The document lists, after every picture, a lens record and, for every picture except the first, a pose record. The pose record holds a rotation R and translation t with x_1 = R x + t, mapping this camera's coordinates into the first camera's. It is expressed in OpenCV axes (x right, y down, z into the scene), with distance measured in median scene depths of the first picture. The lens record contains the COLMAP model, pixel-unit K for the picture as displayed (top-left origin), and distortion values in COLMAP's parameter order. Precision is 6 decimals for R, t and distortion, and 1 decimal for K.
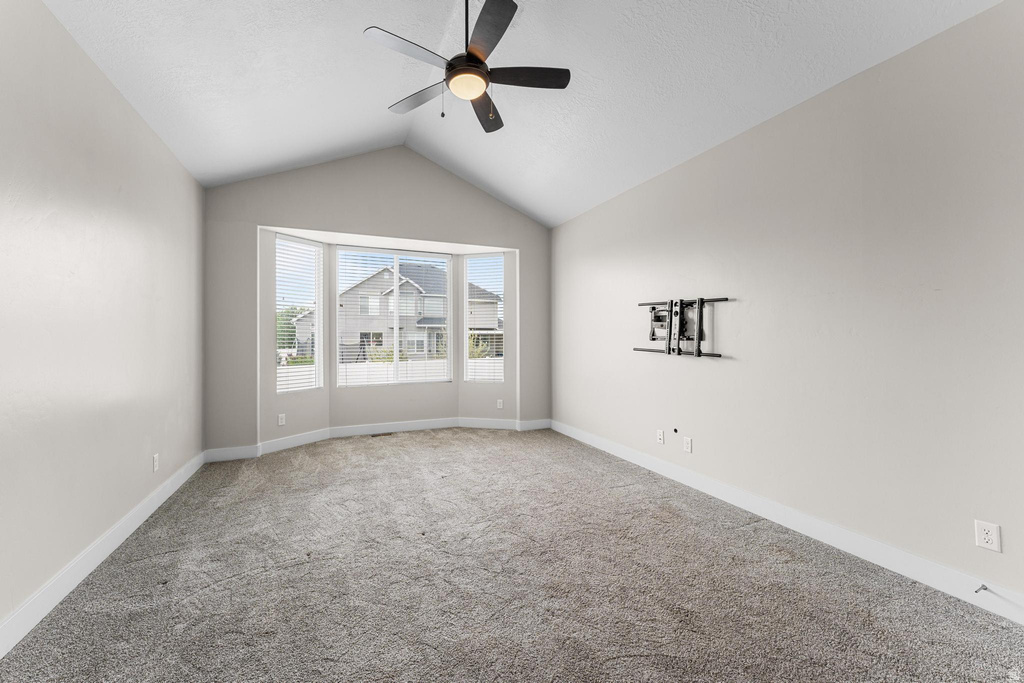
lens RADIAL K [[405.5, 0, 512.0], [0, 405.5, 341.5], [0, 0, 1]] dist [0.001139, 0.000101]
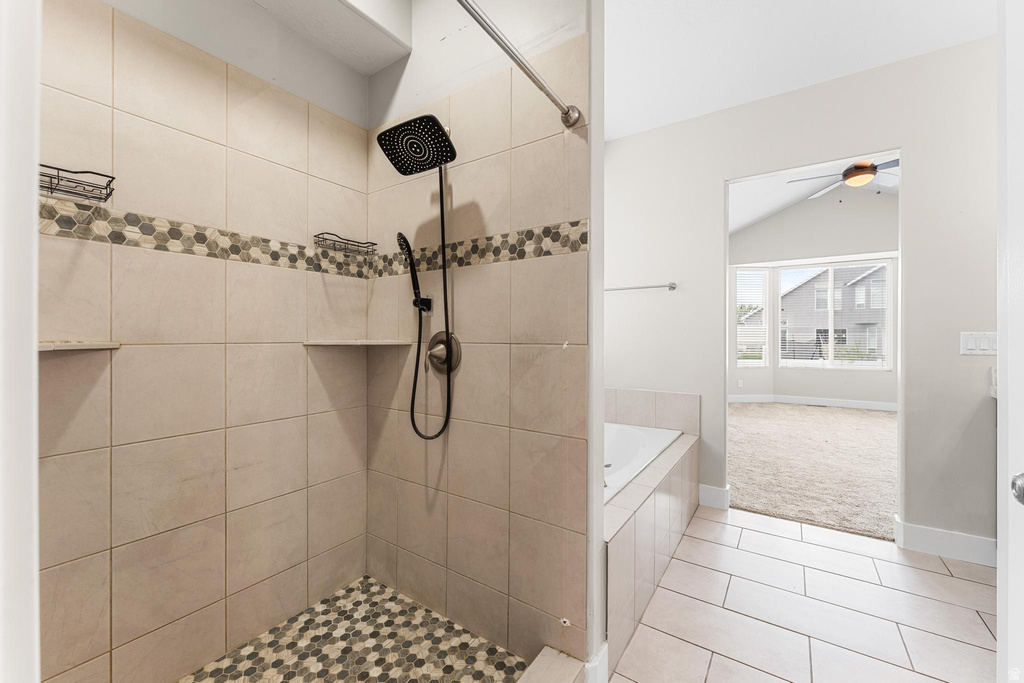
lens RADIAL K [[405.5, 0, 512.0], [0, 405.5, 341.5], [0, 0, 1]] dist [0.001139, 0.000101]
pose [[0.534708, 0.008704, -0.844992, 0.123659], [-0.003967, 0.999962, 0.007790, 0.008514], [0.845027, -0.000813, 0.534722, -0.253357]]
